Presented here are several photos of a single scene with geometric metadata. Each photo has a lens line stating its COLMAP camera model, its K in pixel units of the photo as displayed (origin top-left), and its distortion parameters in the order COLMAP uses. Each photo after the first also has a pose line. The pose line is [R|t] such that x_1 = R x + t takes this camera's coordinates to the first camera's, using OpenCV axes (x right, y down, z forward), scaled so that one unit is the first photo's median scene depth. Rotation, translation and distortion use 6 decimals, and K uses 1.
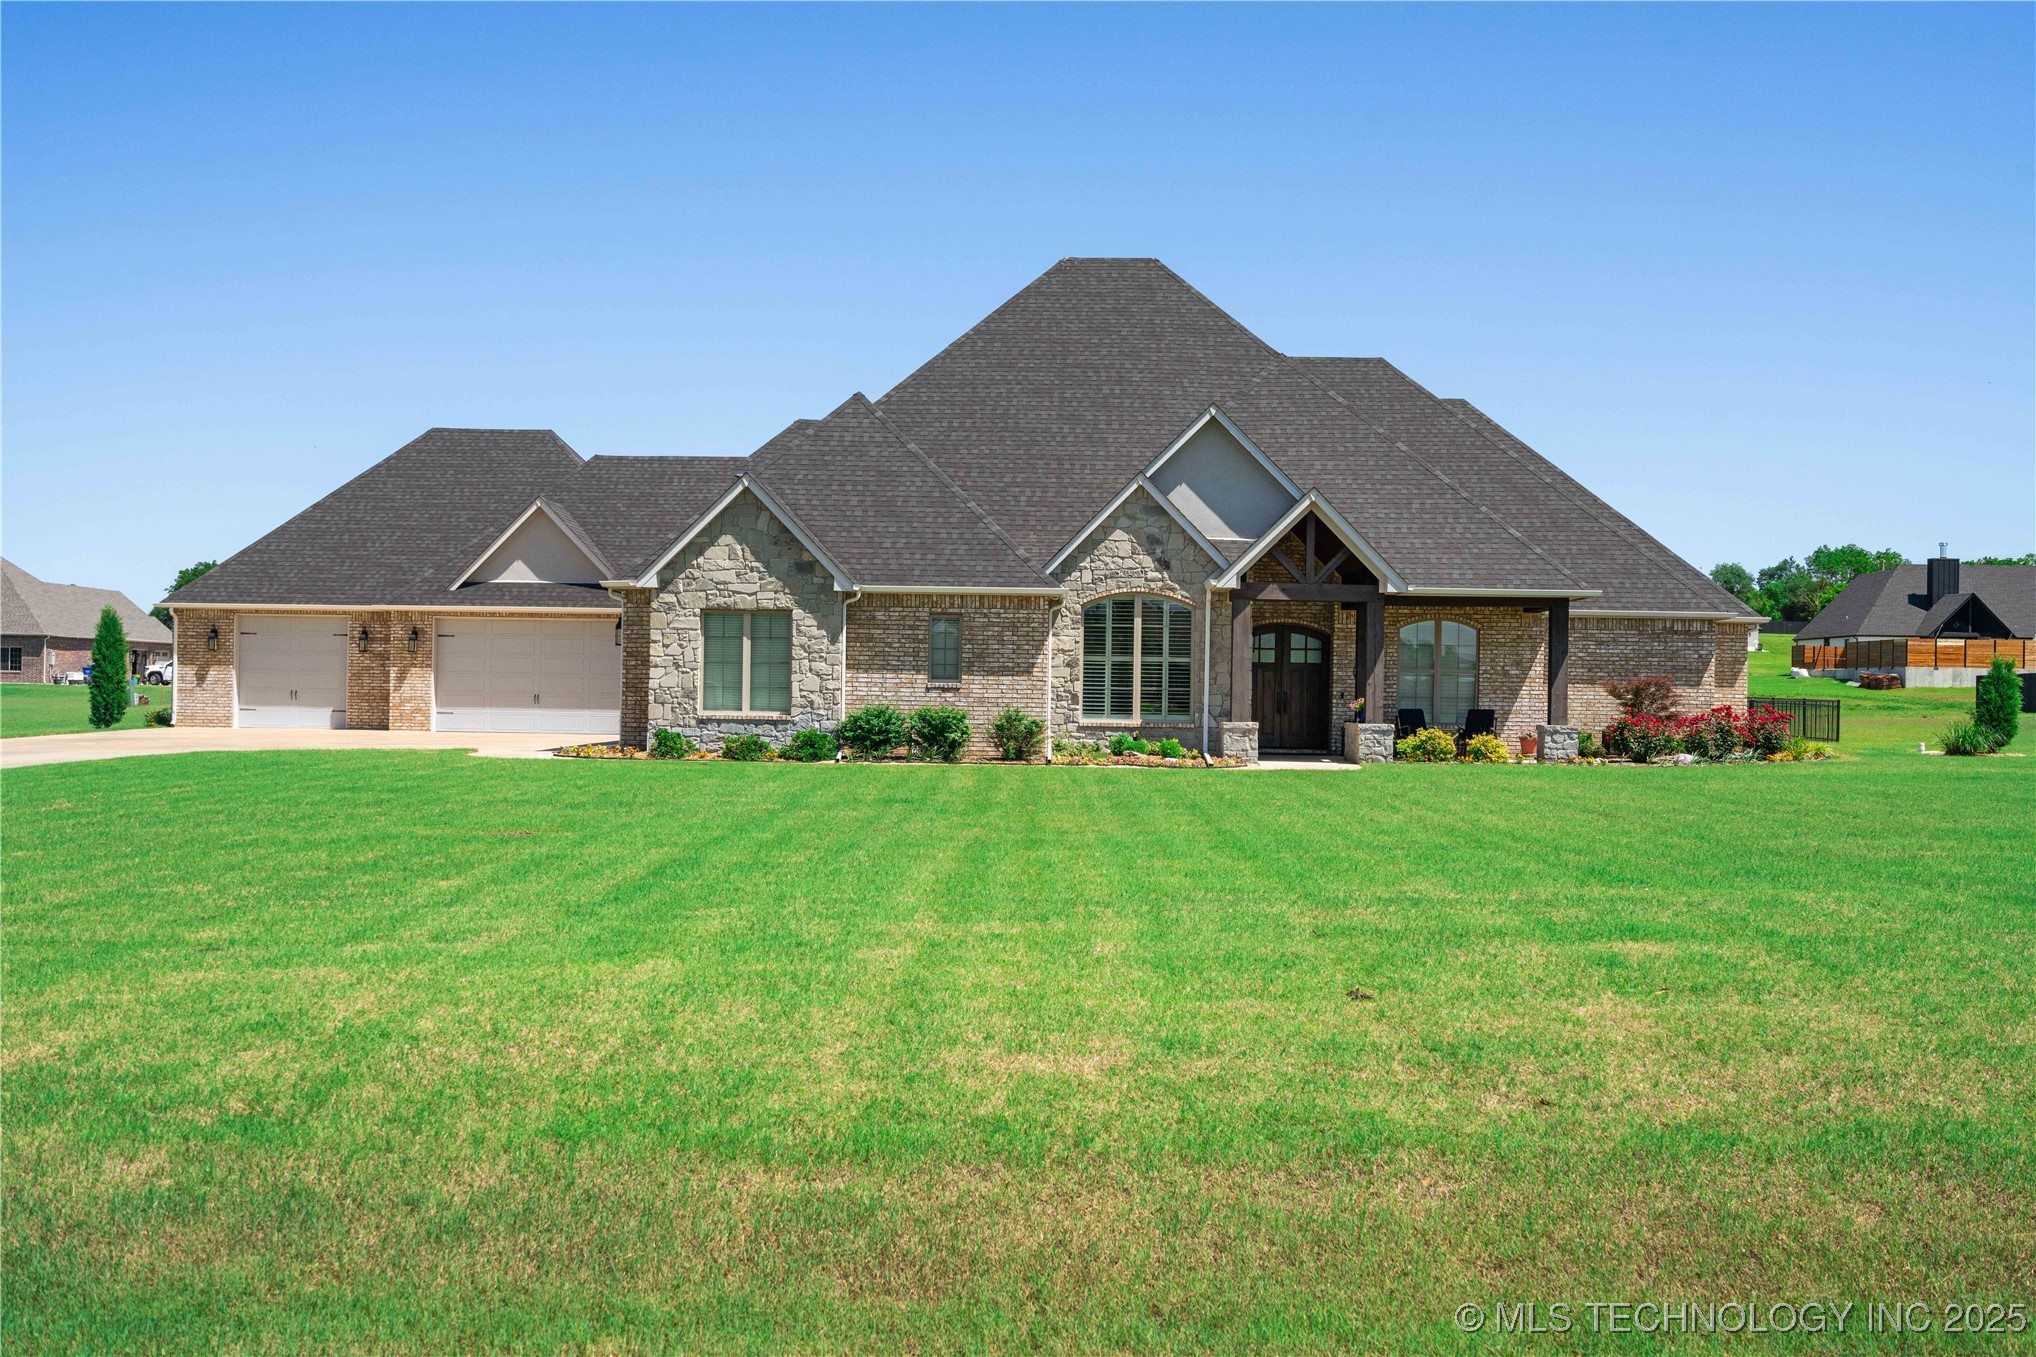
lens RADIAL K [[2058.2, 0, 1018.3], [0, 2058.2, 679.4], [0, 0, 1]] dist [0.007022, 0.000000]
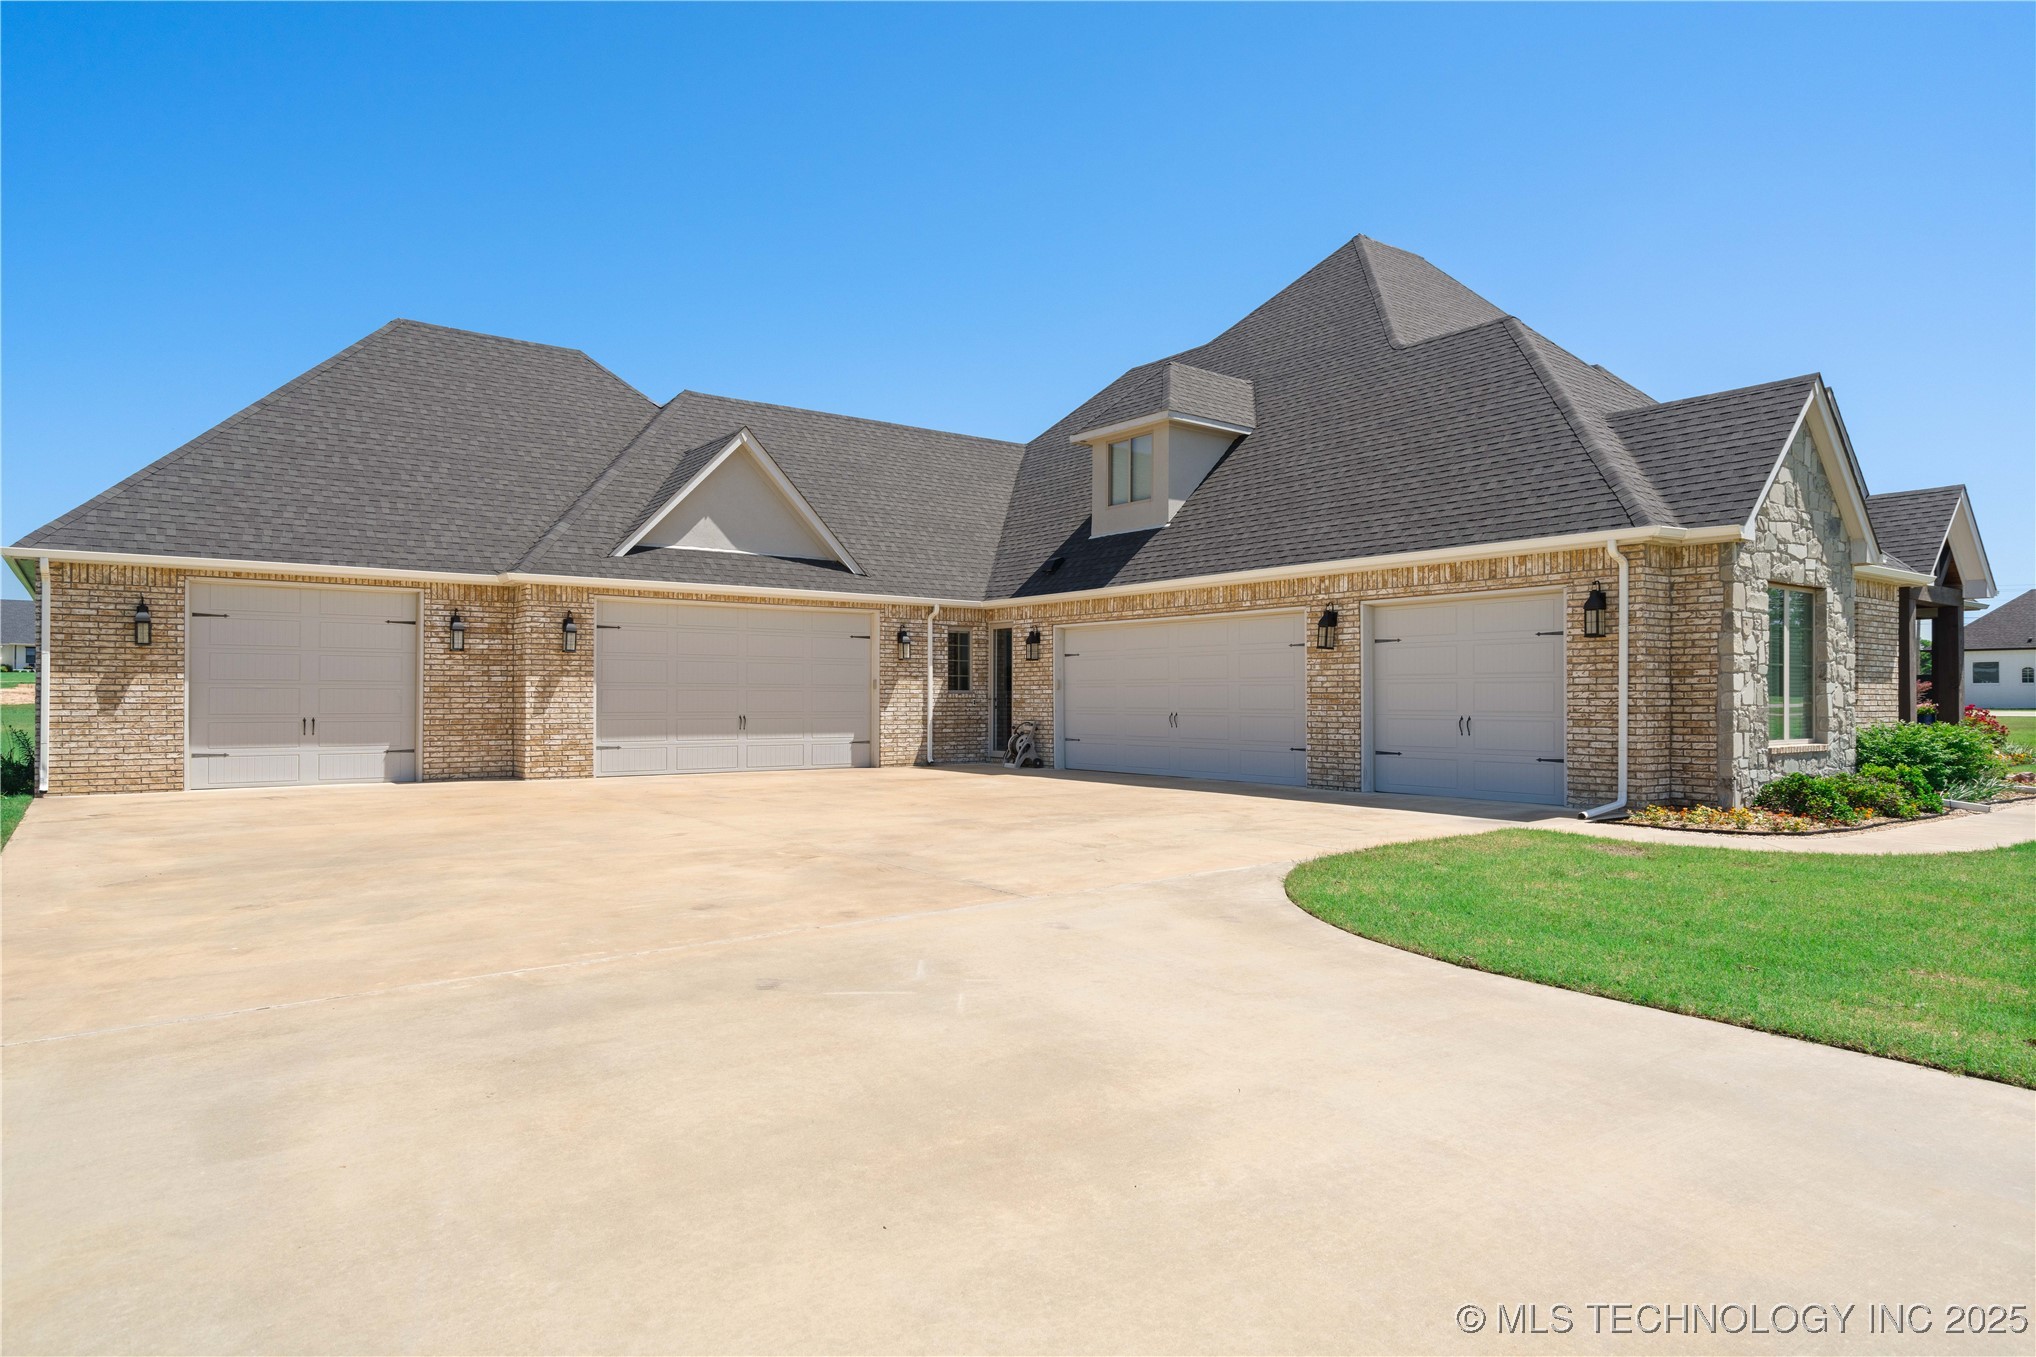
lens RADIAL K [[1209.6, 0, 1018.0], [0, 1209.6, 683.4], [0, 0, 1]] dist [0.002494, -0.000598]
pose [[0.776033, -0.005641, 0.630667, -0.416186], [0.006471, 0.999979, 0.000983, -0.003248], [-0.630659, 0.003318, 0.776053, 0.627750]]
